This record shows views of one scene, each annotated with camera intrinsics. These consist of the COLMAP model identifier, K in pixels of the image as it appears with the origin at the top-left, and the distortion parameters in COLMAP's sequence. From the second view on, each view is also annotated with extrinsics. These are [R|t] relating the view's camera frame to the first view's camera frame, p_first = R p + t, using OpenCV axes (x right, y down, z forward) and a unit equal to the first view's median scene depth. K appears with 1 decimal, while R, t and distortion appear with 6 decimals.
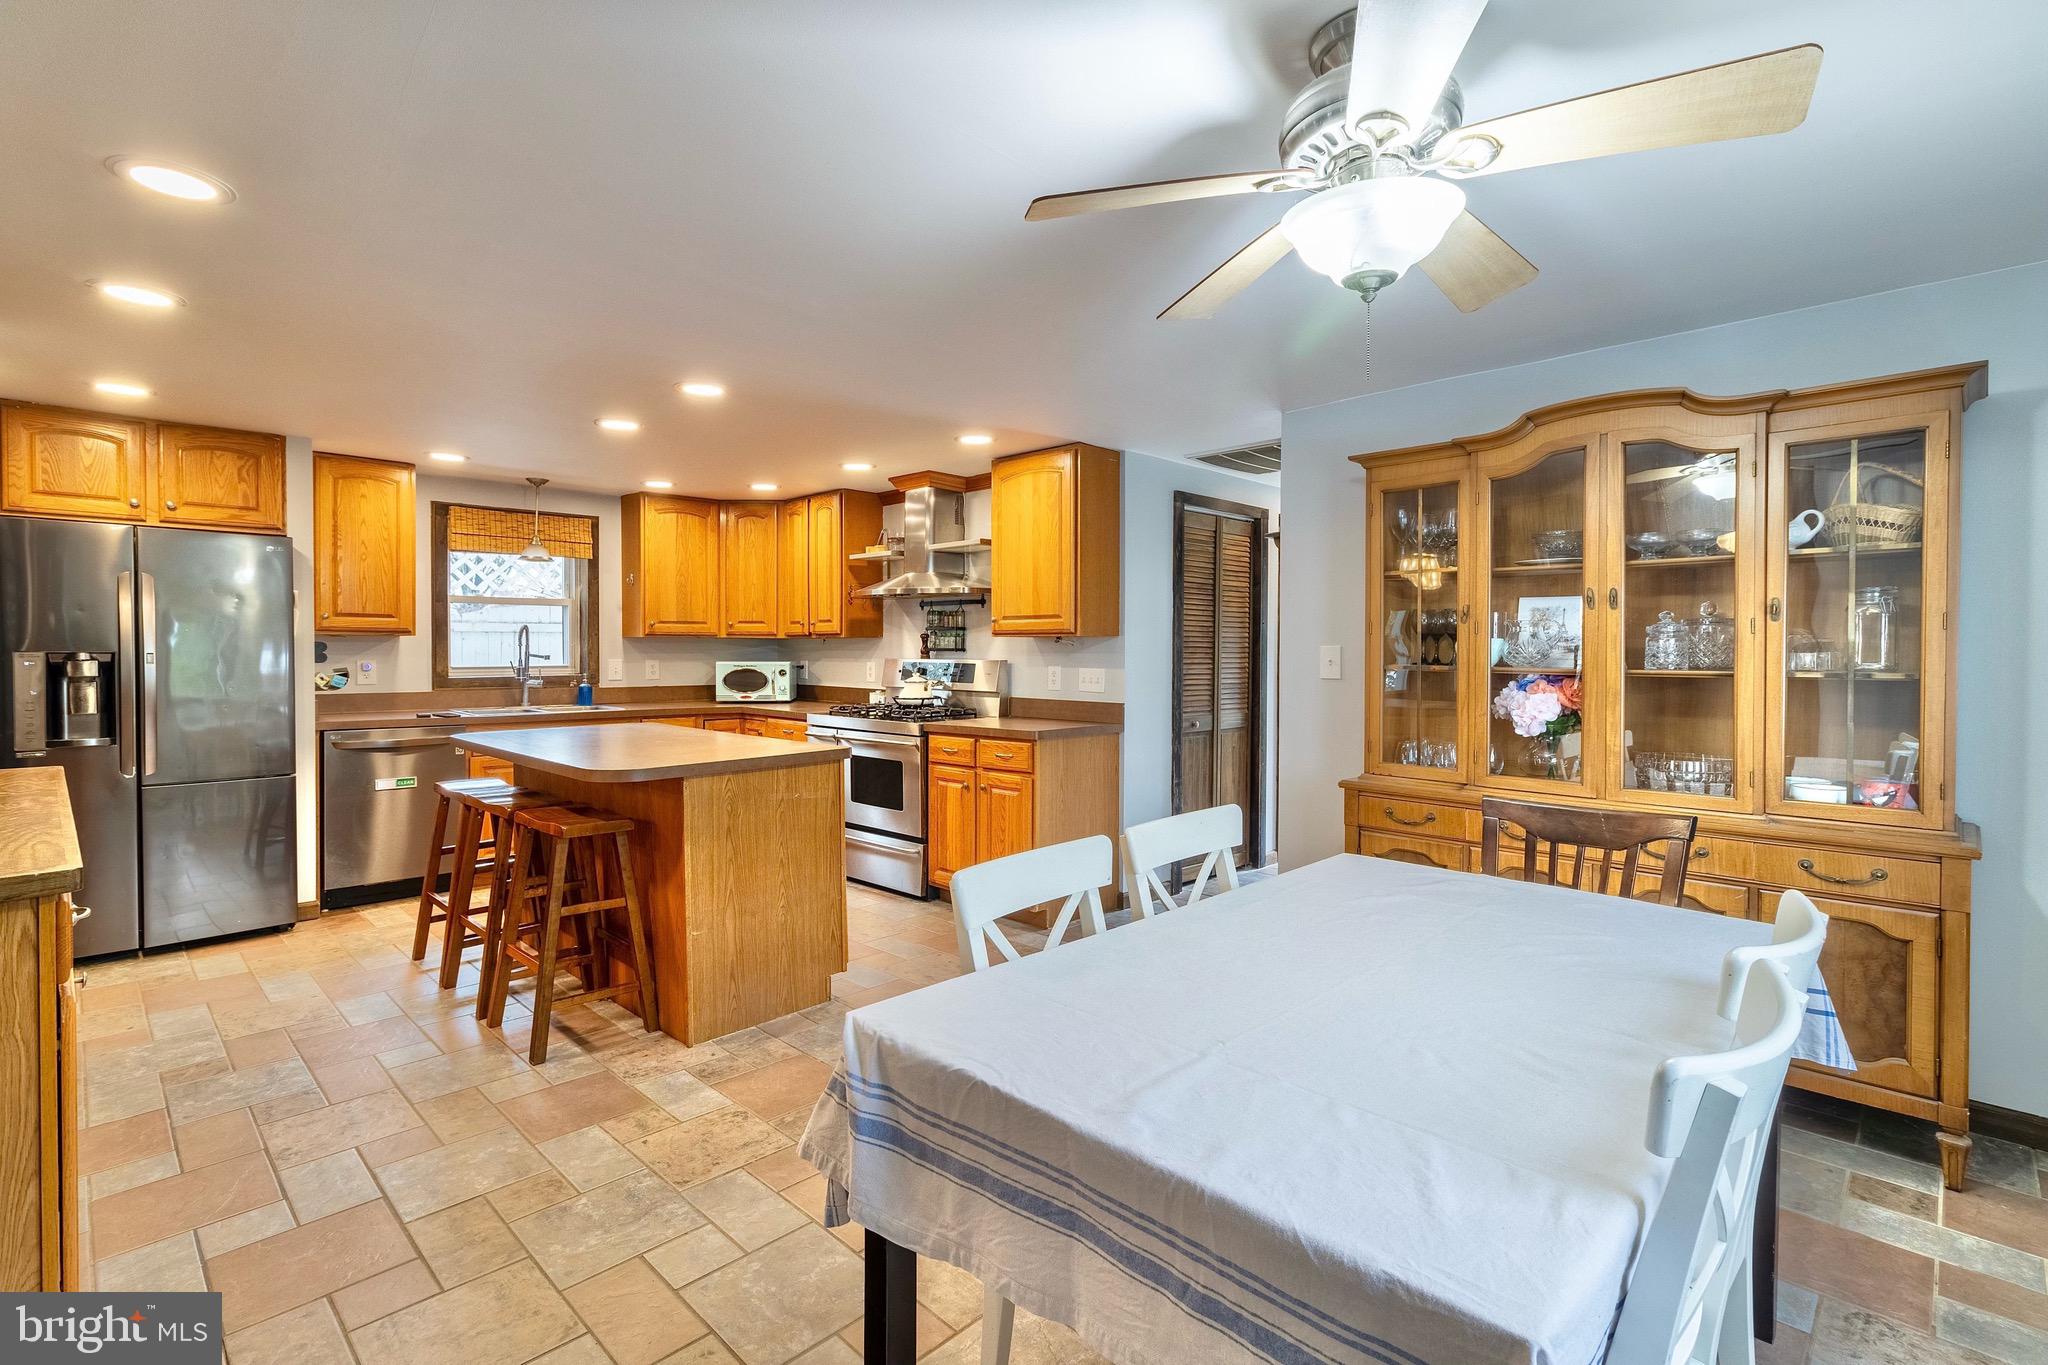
lens RADIAL K [[945.7, 0, 1020.0], [0, 945.7, 667.4], [0, 0, 1]] dist [0.003286, -0.000037]
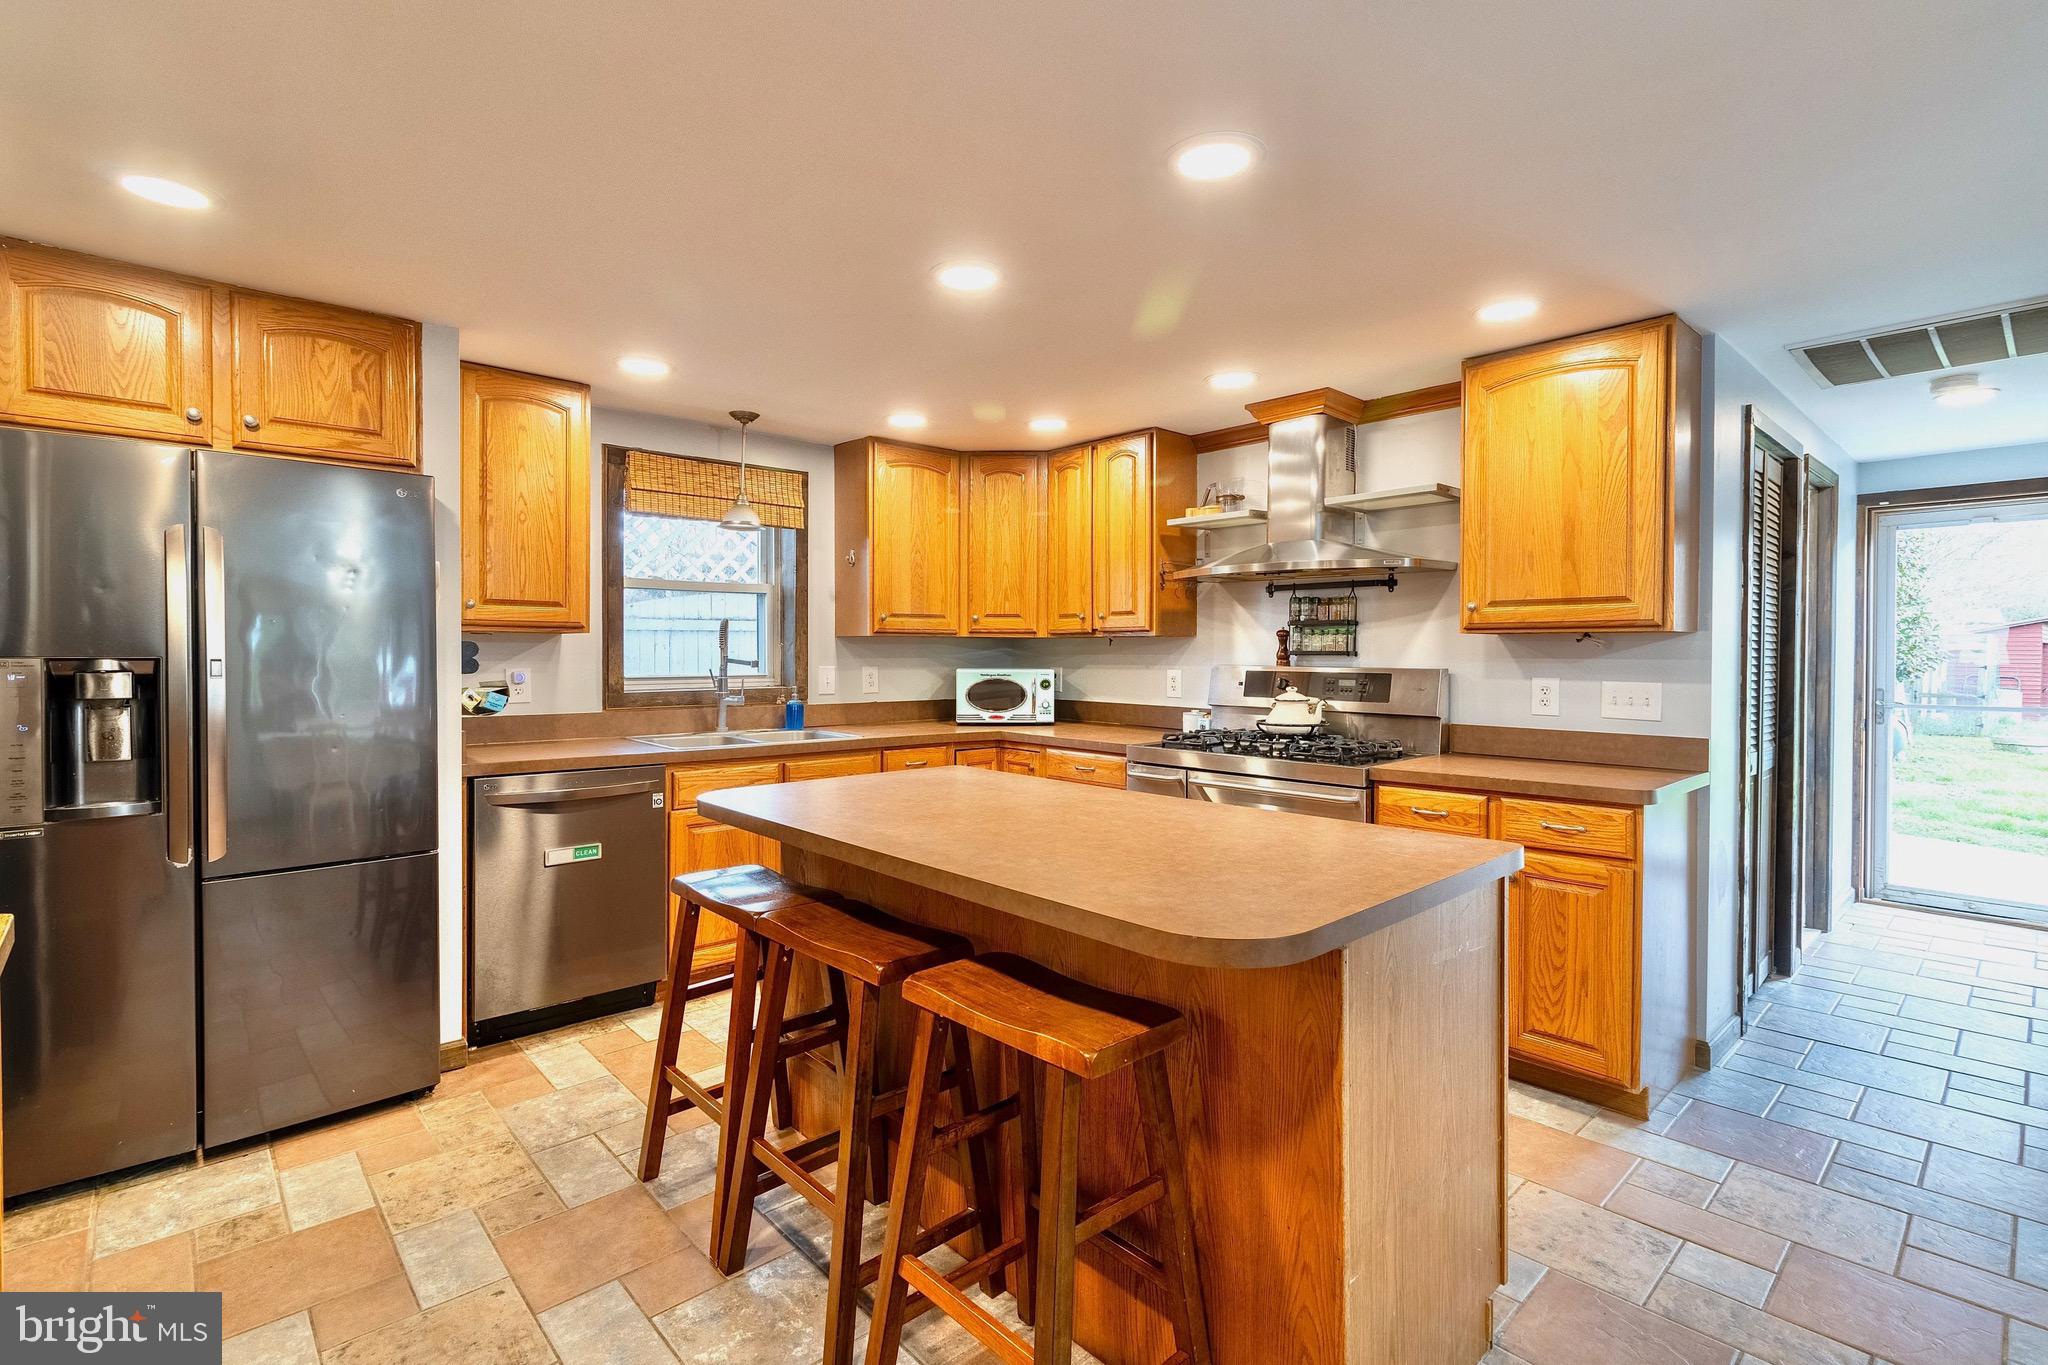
lens RADIAL K [[945.7, 0, 1019.7], [0, 945.7, 666.8], [0, 0, 1]] dist [0.003286, -0.000037]
pose [[0.998731, 0.000499, -0.050353, -0.301202], [-0.000678, 0.999993, -0.003549, -0.006907], [0.050351, 0.003578, 0.998725, 0.338414]]
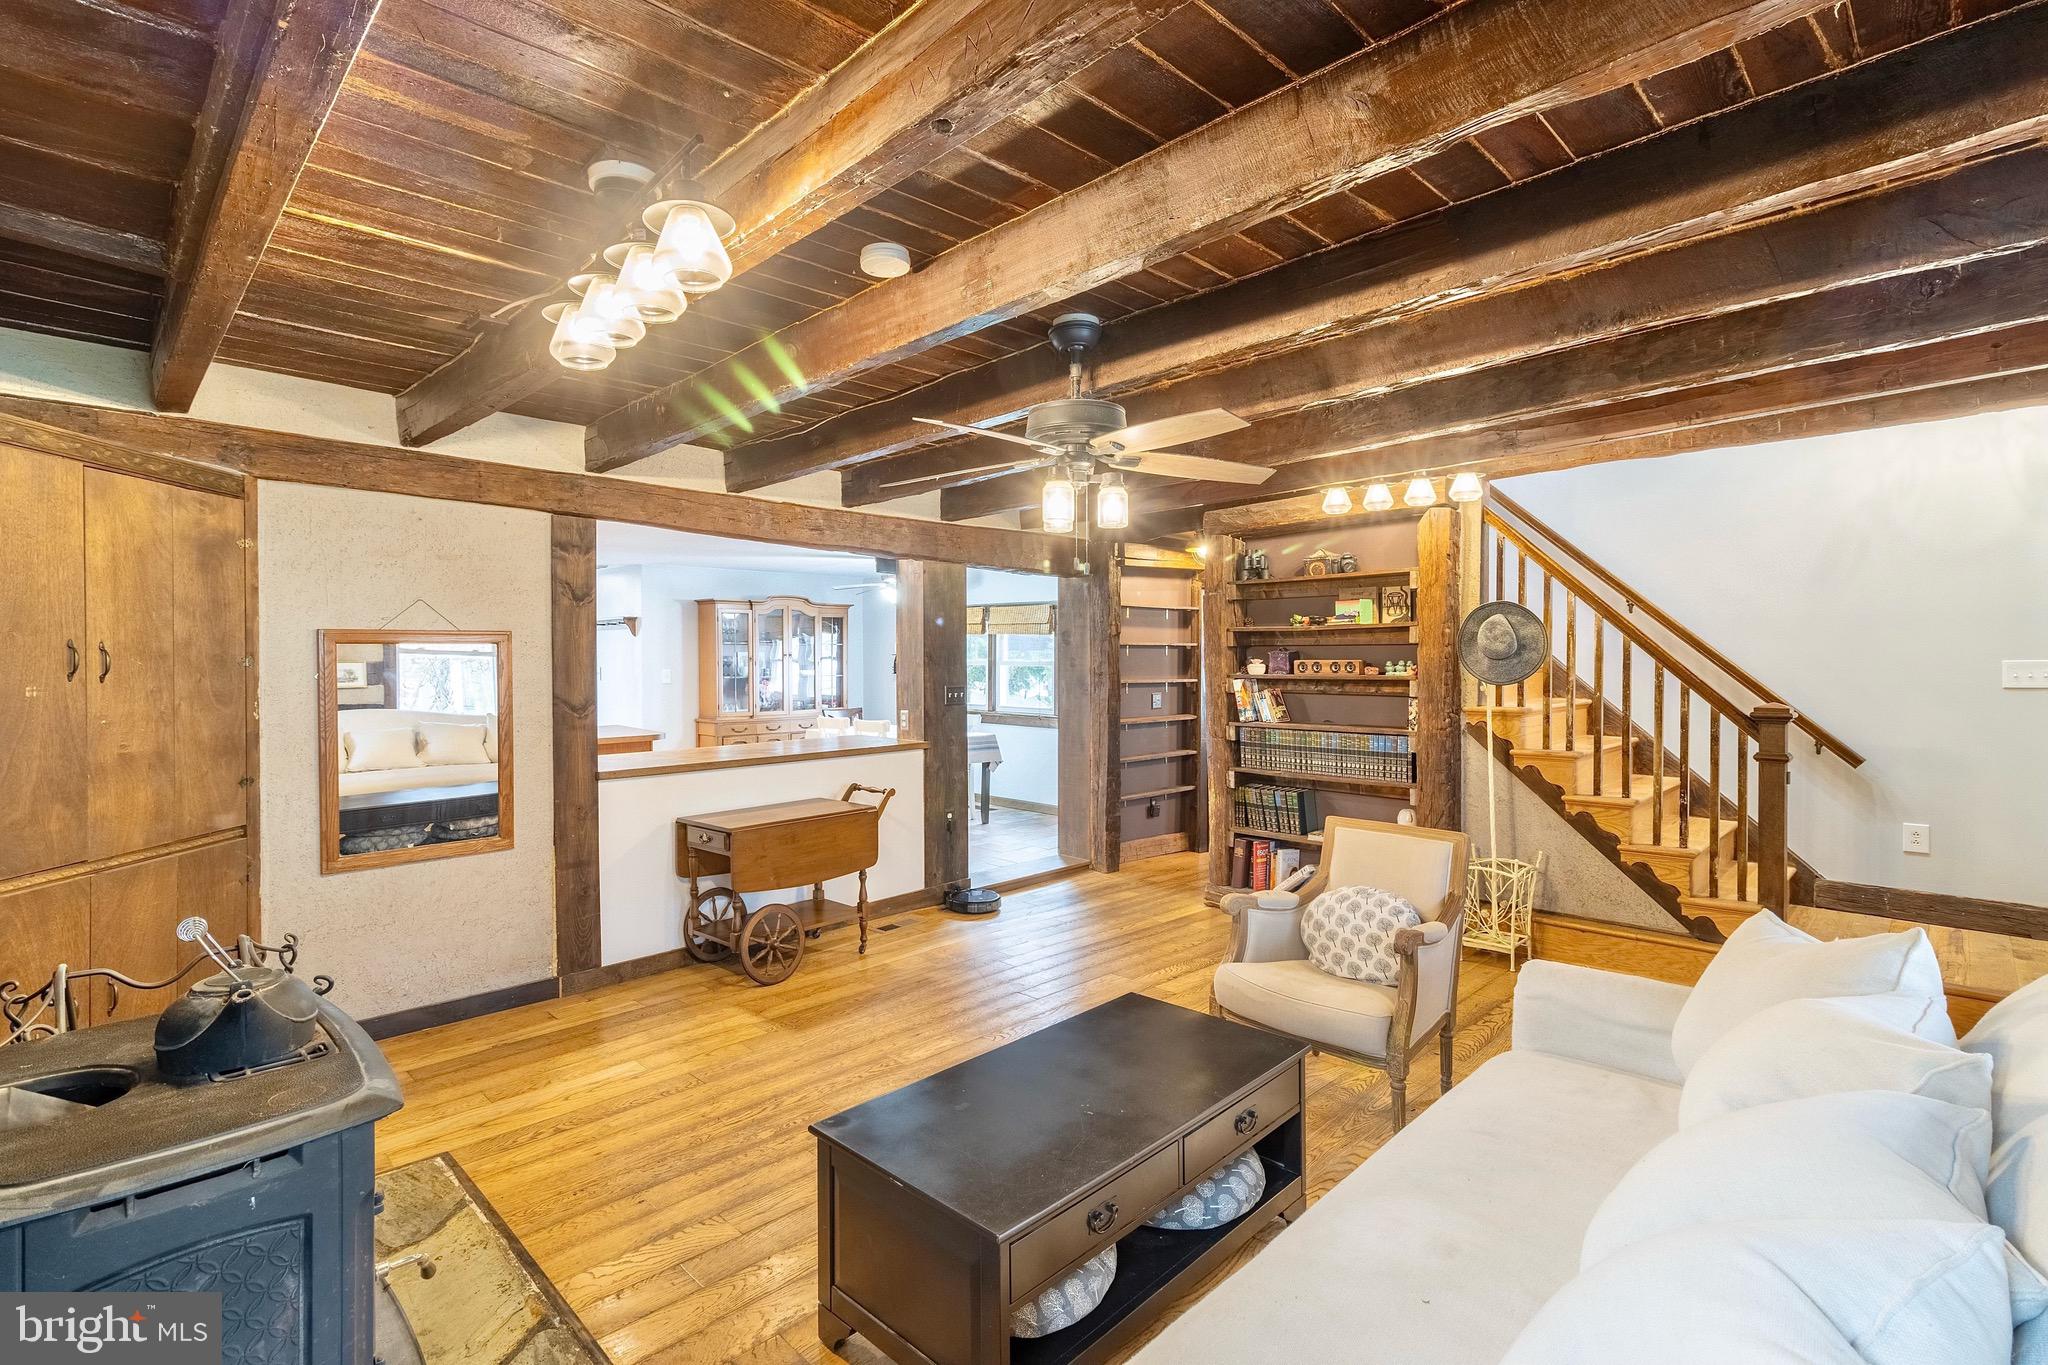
lens RADIAL K [[945.7, 0, 1023.3], [0, 945.7, 666.3], [0, 0, 1]] dist [0.003286, -0.000037]
pose [[0.001430, -0.016542, 0.999862, -1.559731], [0.019103, 0.999681, 0.016511, -0.040718], [-0.999816, 0.019077, 0.001746, 0.088838]]
